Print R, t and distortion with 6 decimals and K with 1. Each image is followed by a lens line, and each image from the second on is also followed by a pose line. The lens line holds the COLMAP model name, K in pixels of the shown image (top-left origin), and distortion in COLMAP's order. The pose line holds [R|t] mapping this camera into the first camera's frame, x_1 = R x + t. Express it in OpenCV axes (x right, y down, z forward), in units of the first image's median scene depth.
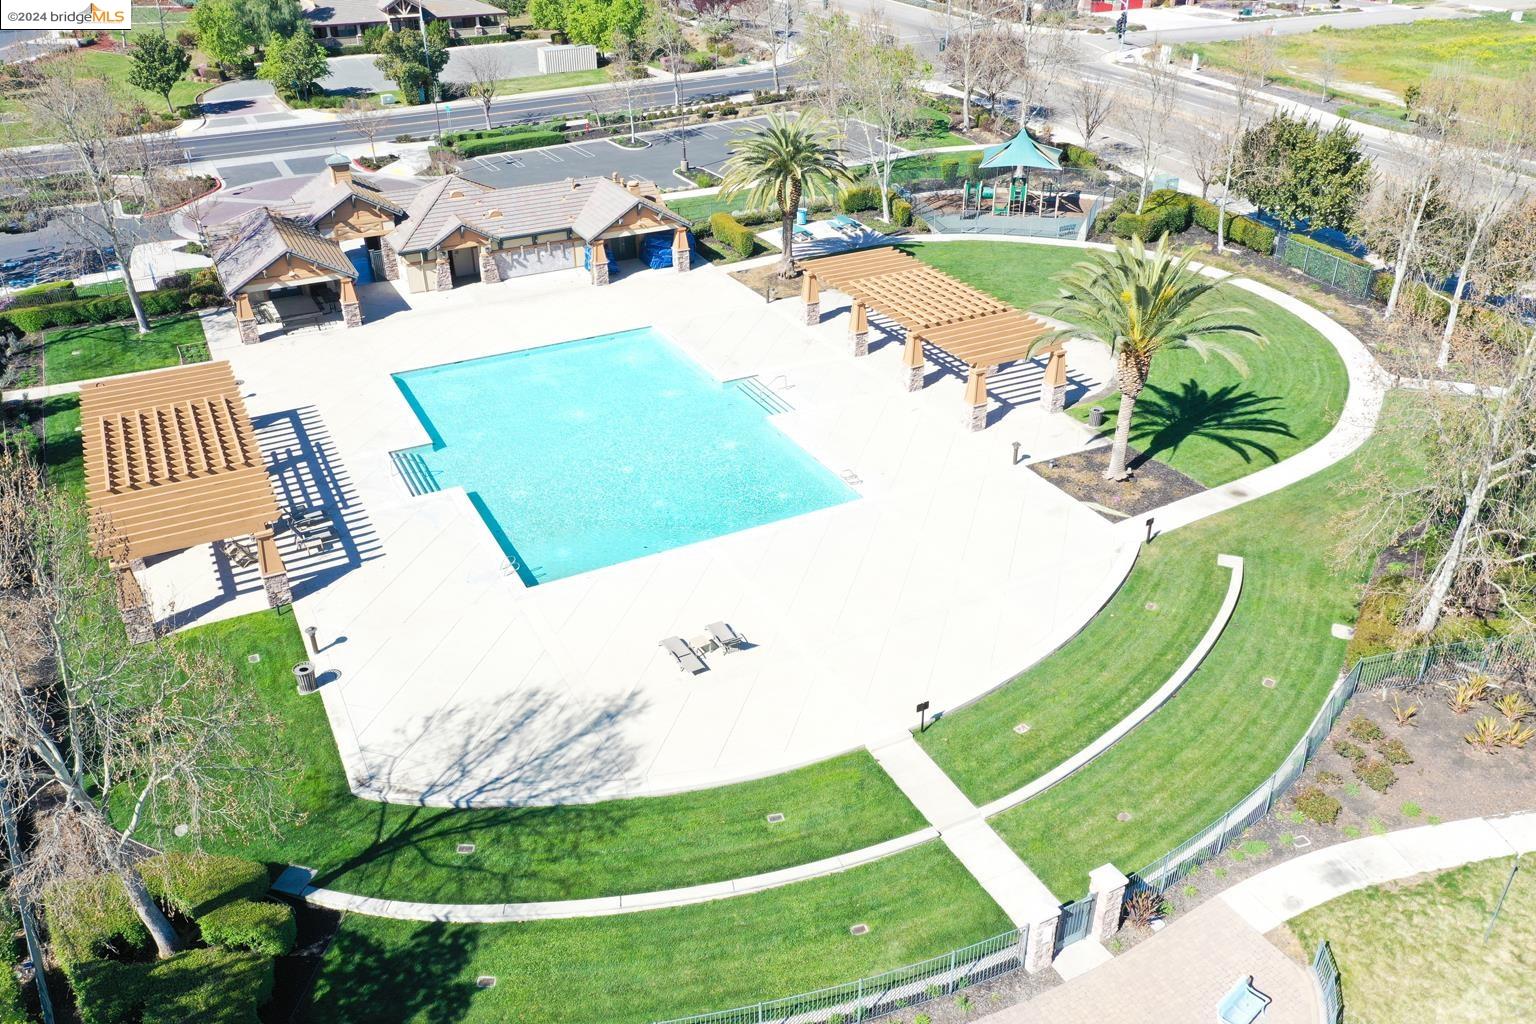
lens RADIAL K [[1223.2, 0, 768.0], [0, 1223.2, 512.0], [0, 0, 1]] dist [0.012164, 0.007762]
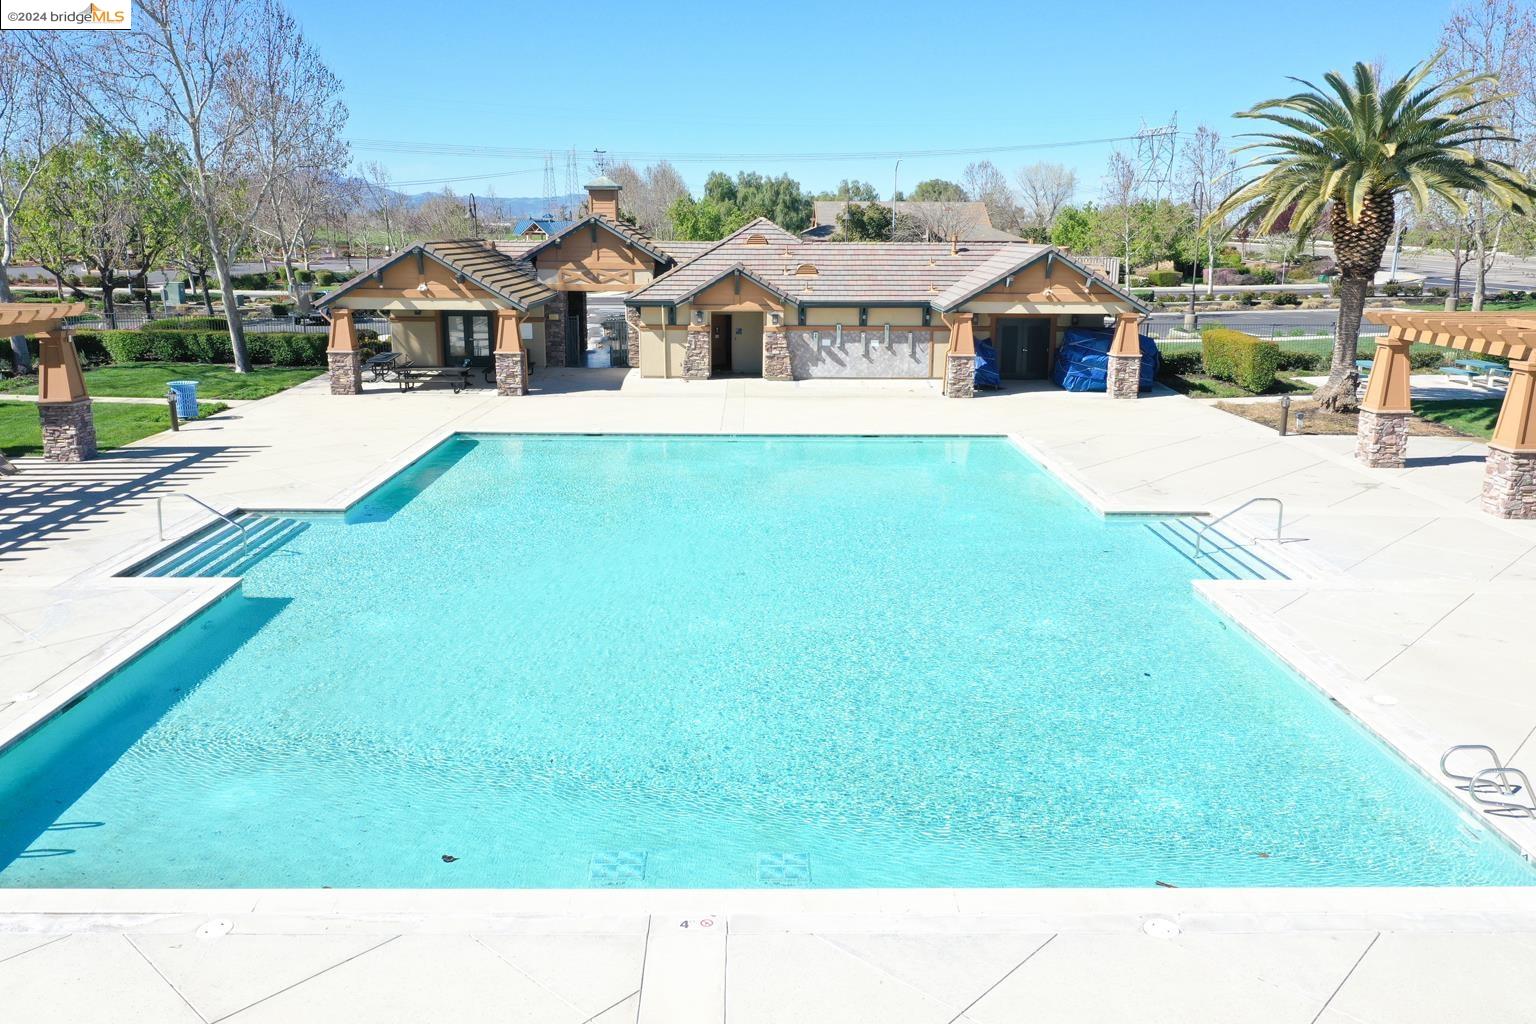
lens RADIAL K [[1223.2, 0, 768.0], [0, 1223.2, 512.0], [0, 0, 1]] dist [0.012164, 0.007762]
pose [[0.893885, 0.112412, -0.433973, 0.029372], [-0.229870, 0.946034, -0.228428, 0.005704], [0.384876, 0.303945, 0.871486, 0.515312]]
